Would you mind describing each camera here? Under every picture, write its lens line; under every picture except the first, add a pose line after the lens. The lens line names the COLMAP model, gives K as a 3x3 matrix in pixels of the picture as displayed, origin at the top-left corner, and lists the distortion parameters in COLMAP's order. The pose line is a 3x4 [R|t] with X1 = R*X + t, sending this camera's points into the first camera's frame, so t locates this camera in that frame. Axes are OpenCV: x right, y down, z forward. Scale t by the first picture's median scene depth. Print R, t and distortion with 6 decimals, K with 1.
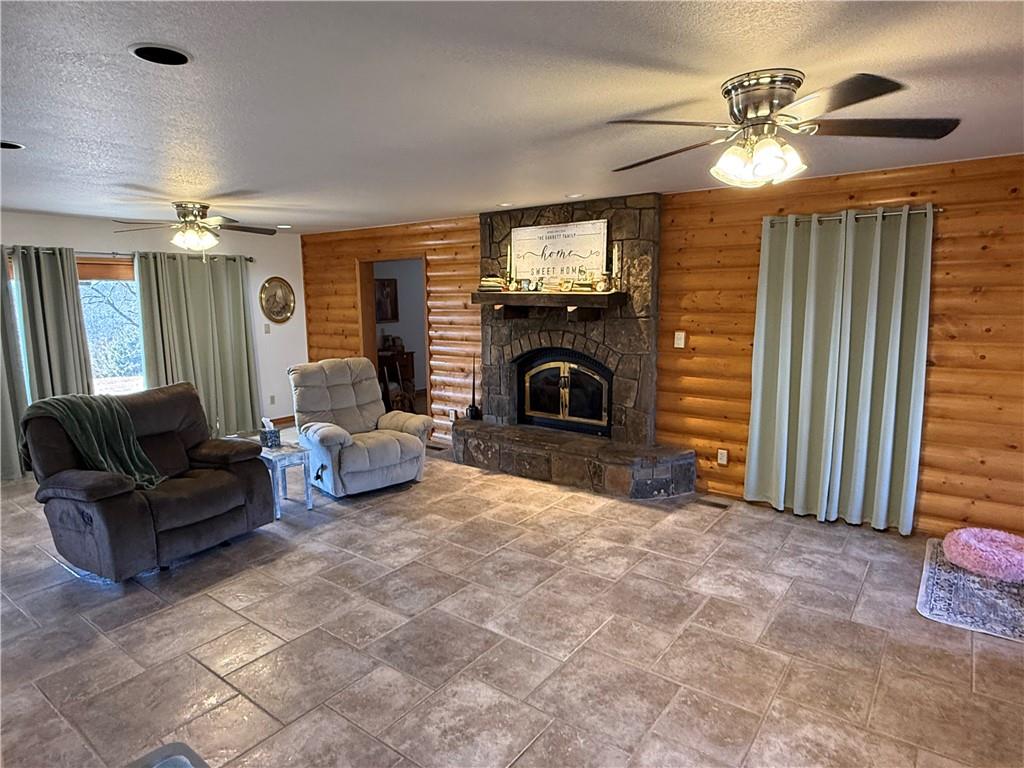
lens RADIAL K [[597.1, 0, 515.2], [0, 597.1, 385.0], [0, 0, 1]] dist [0.000641, -0.001076]
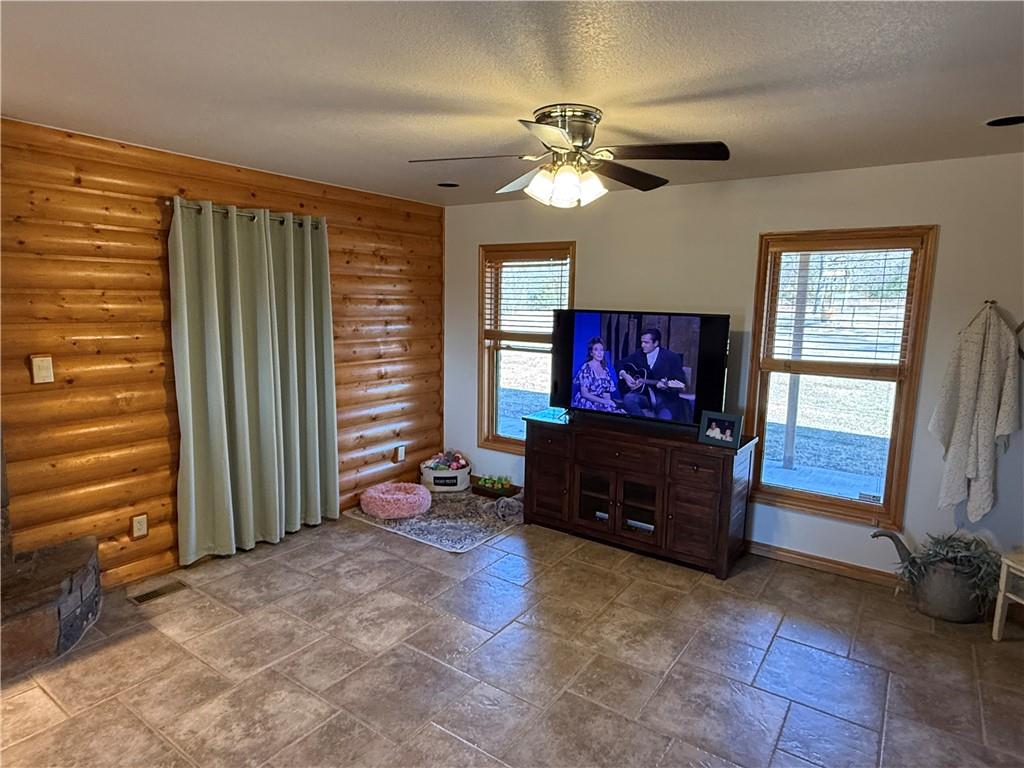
lens RADIAL K [[597.1, 0, 514.1], [0, 597.1, 381.0], [0, 0, 1]] dist [0.000641, -0.001076]
pose [[-0.035280, -0.127924, 0.991156, -0.435793], [0.133042, 0.982345, 0.131523, -0.103102], [-0.990482, 0.136505, -0.017638, 0.691225]]
